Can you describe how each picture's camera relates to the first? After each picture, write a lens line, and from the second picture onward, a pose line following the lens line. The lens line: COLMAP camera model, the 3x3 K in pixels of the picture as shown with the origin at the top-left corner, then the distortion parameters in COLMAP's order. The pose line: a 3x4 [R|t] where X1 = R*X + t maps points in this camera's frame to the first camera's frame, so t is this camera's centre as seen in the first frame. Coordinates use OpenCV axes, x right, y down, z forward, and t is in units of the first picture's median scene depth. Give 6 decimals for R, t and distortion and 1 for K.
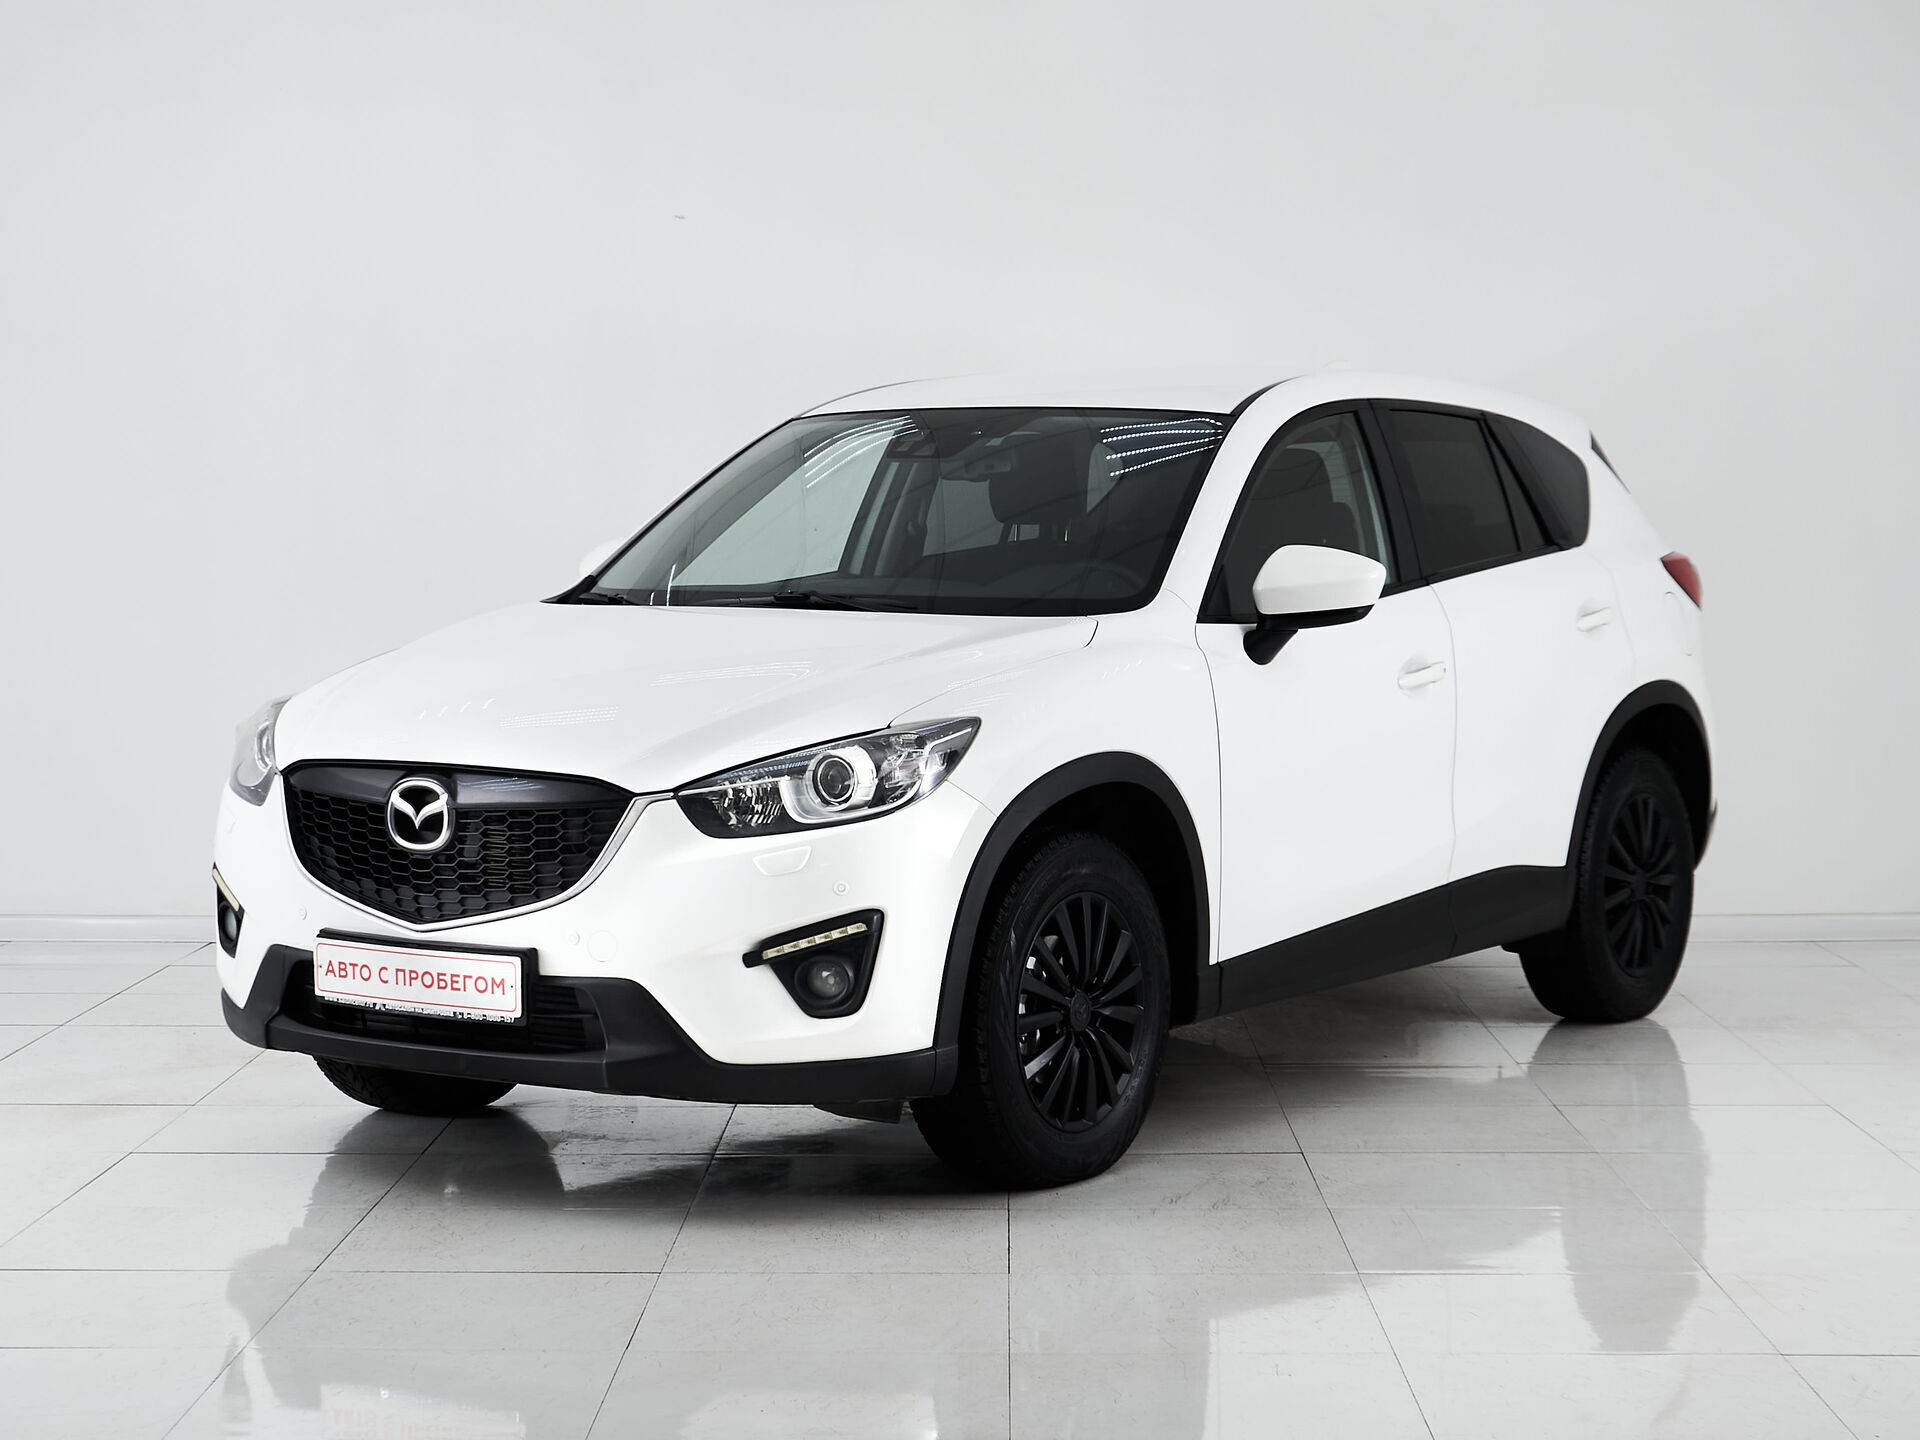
lens RADIAL K [[3510.3, 0, 960.0], [0, 3510.3, 720.0], [0, 0, 1]] dist [0.152072, 0.007864]
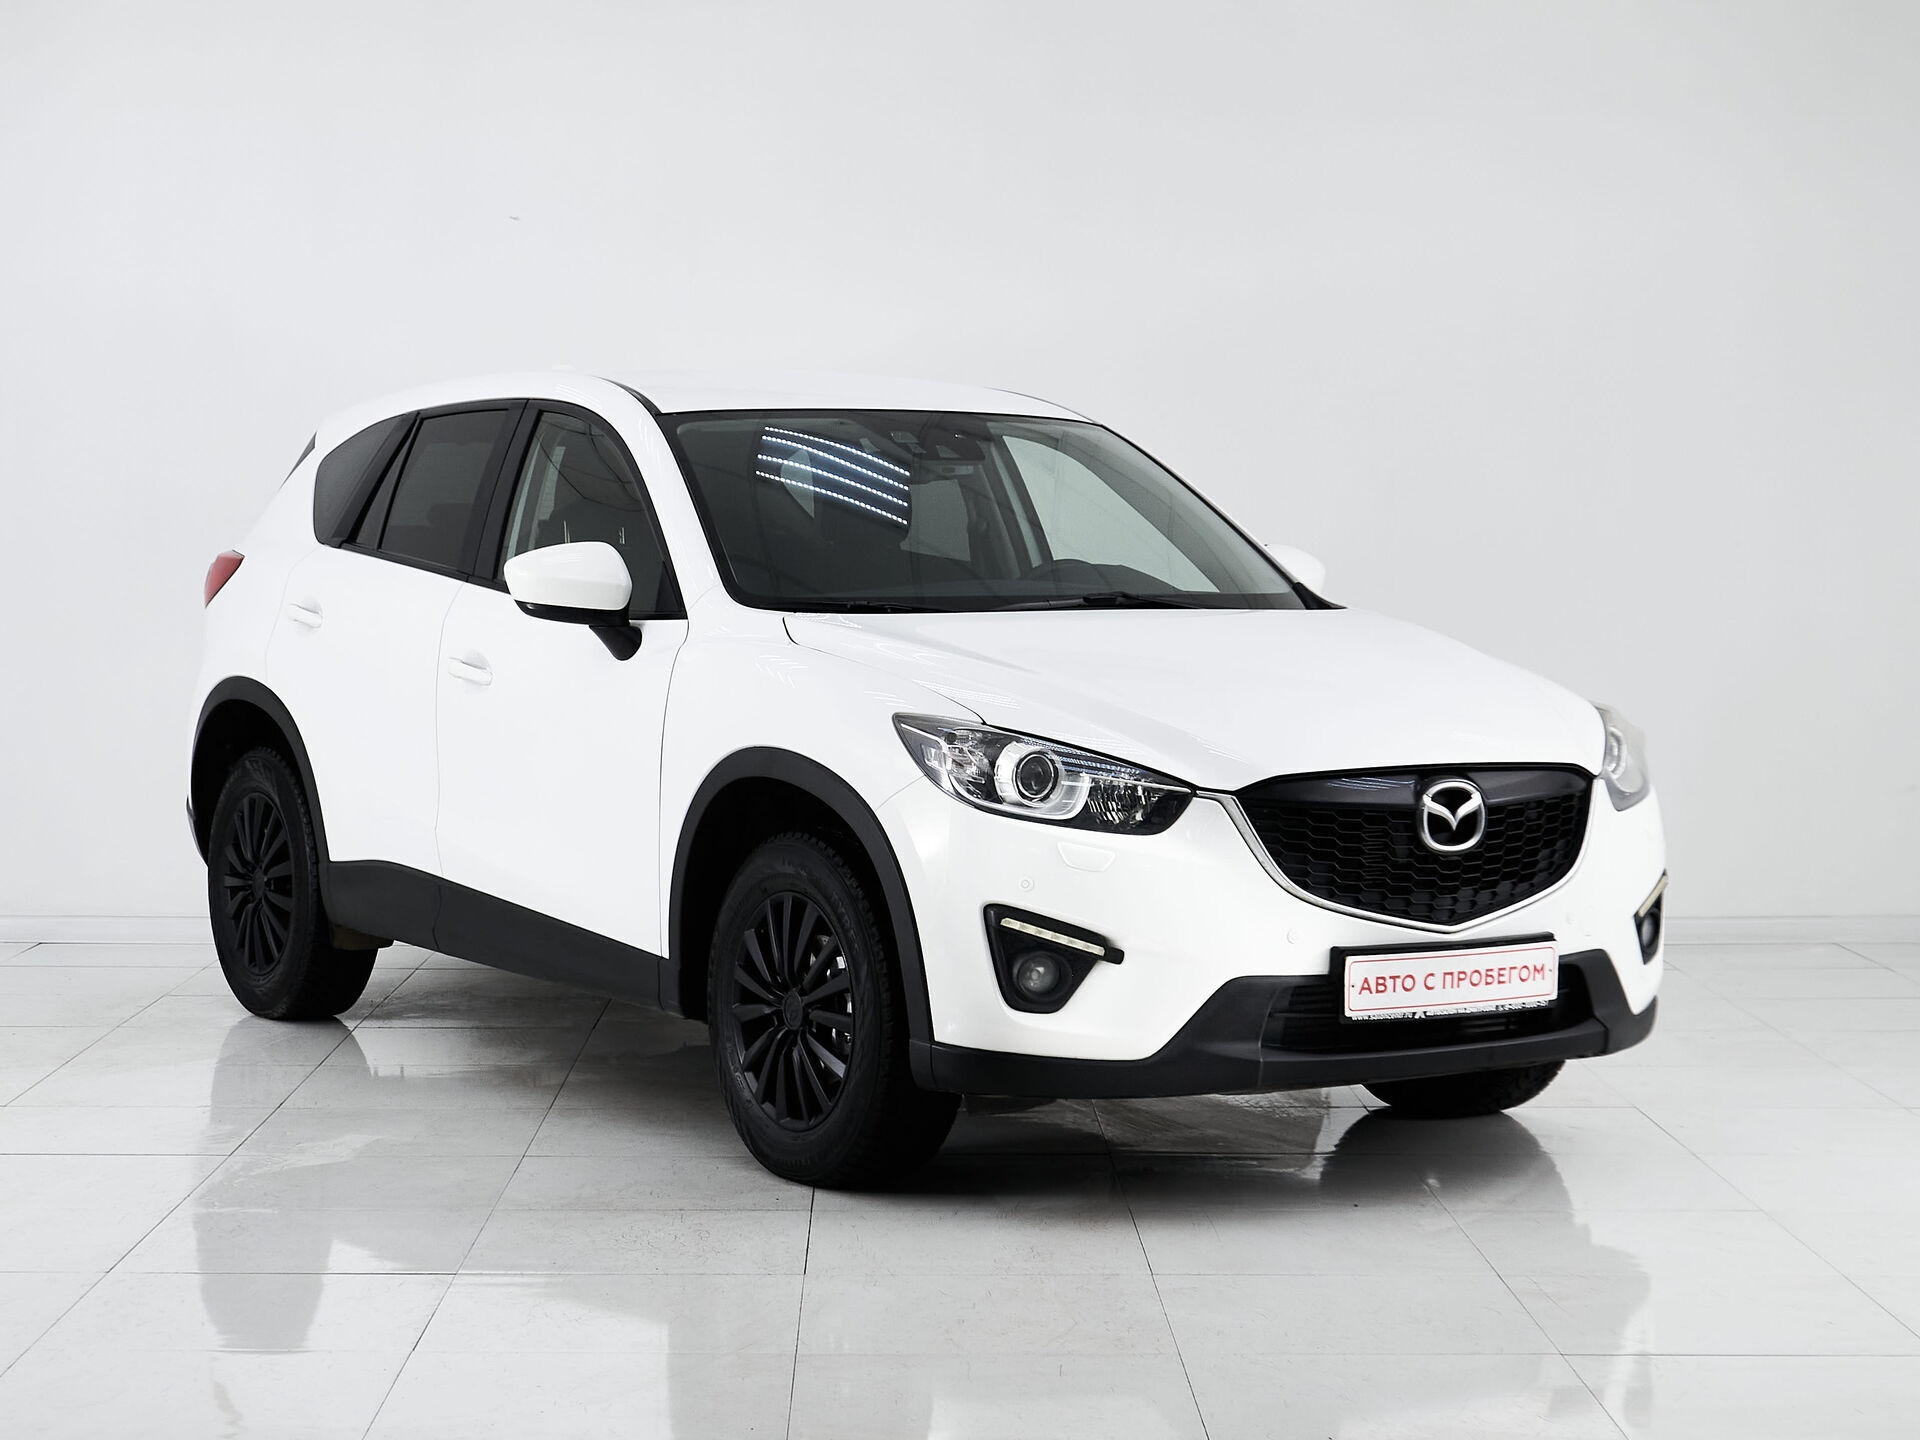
lens RADIAL K [[3510.3, 0, 960.0], [0, 3510.3, 720.0], [0, 0, 1]] dist [0.152072, 0.007864]
pose [[0.390189, -0.051693, 0.919282, -1.123367], [0.053580, 0.998006, 0.033377, -0.041088], [-0.919174, 0.036231, 0.392181, 0.733999]]
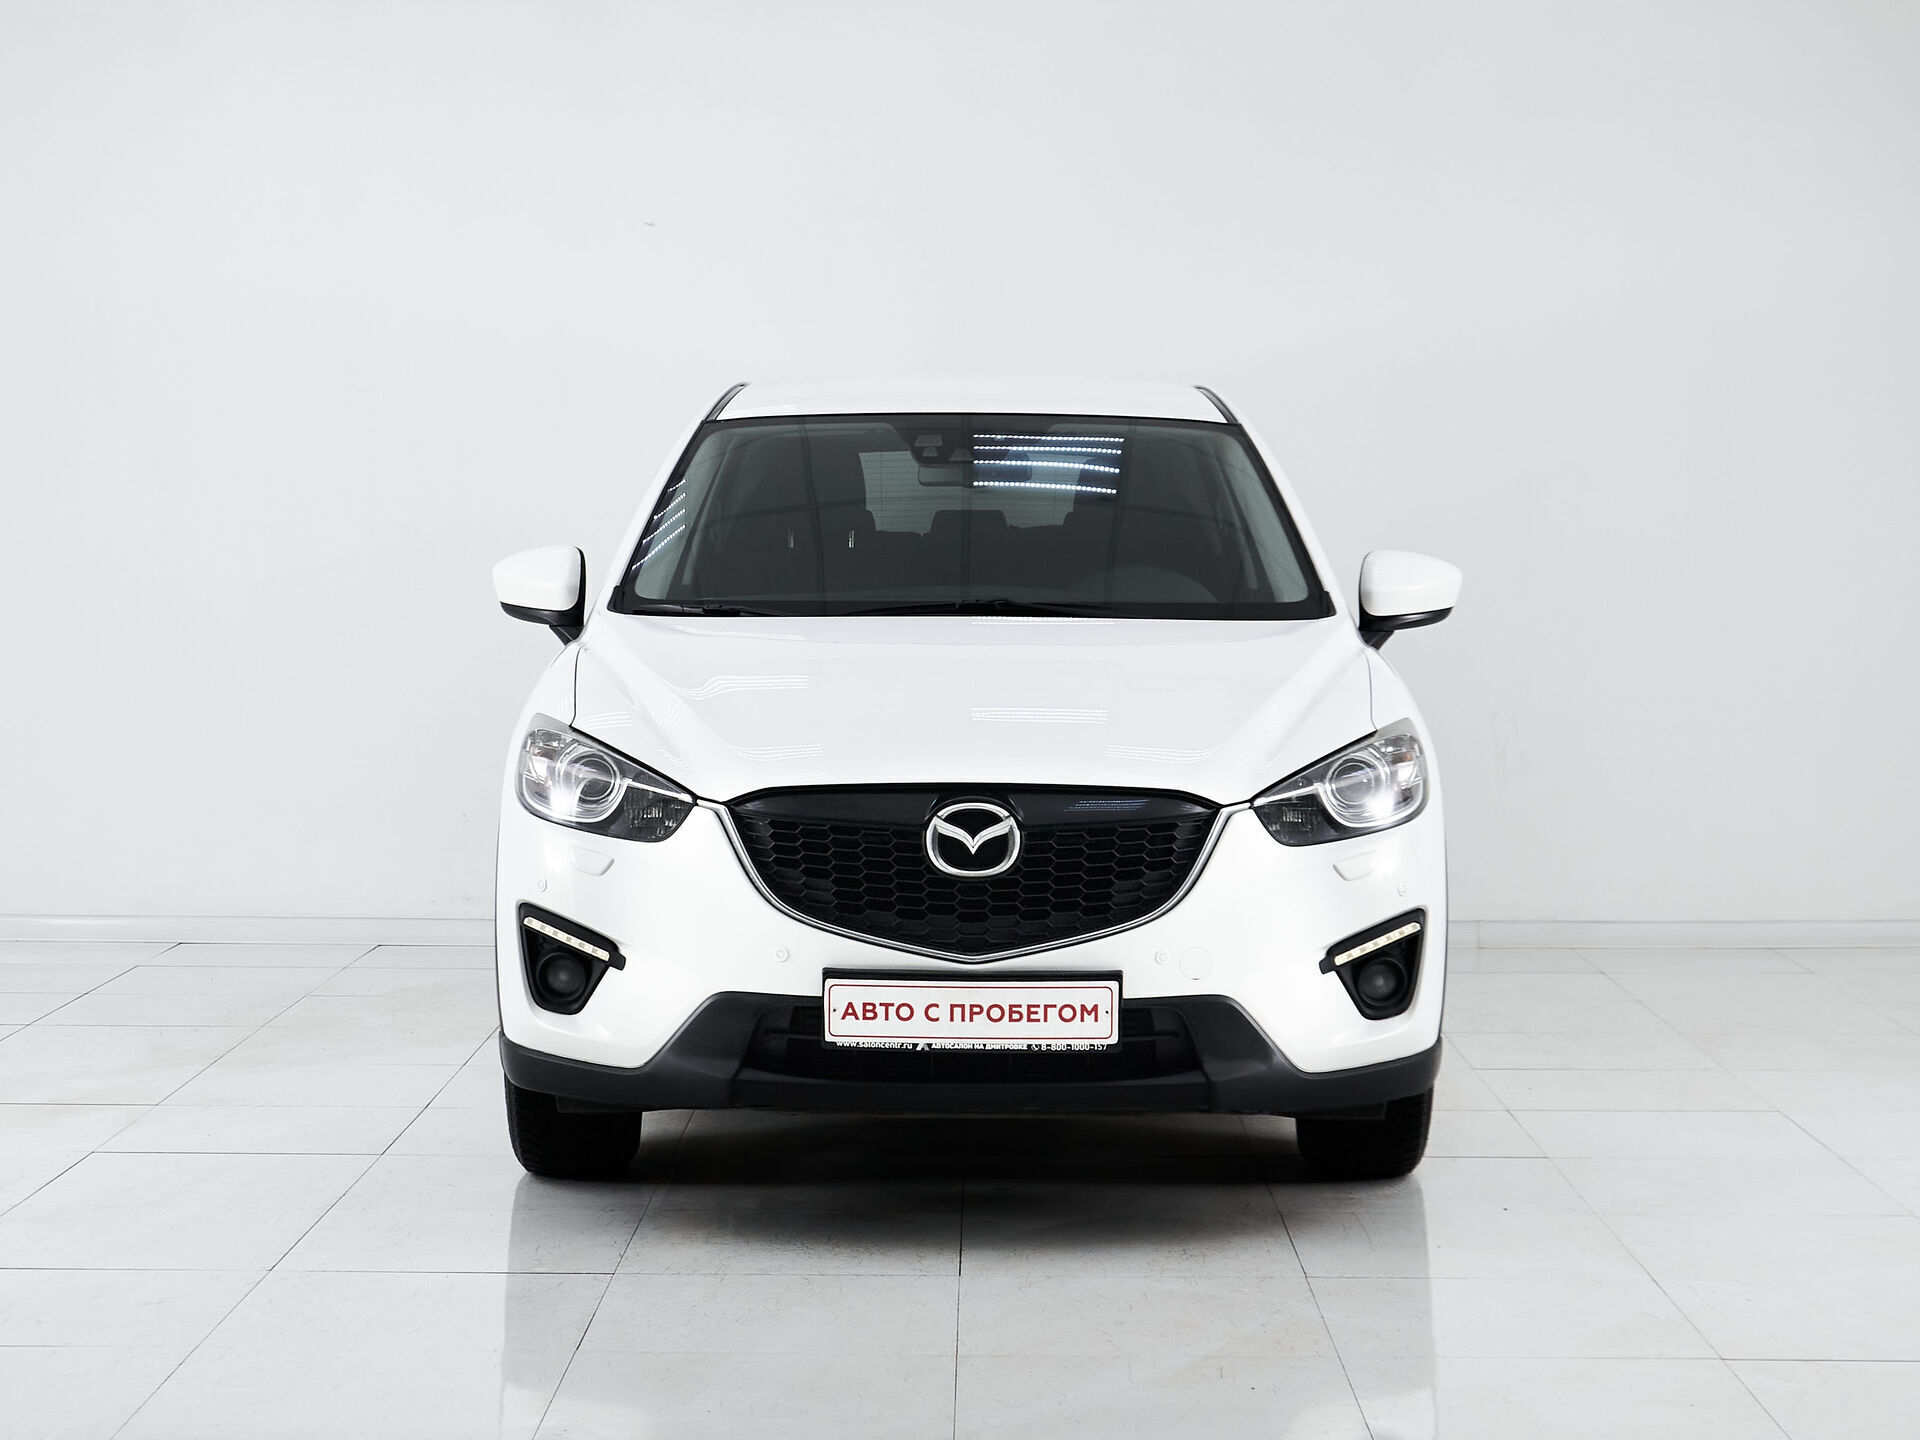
lens RADIAL K [[3510.3, 0, 960.0], [0, 3510.3, 720.0], [0, 0, 1]] dist [0.152072, 0.007864]
pose [[0.828424, -0.029782, 0.559309, -0.679374], [0.031511, 0.999482, 0.006547, -0.011217], [-0.559215, 0.012200, 0.828933, 0.222766]]
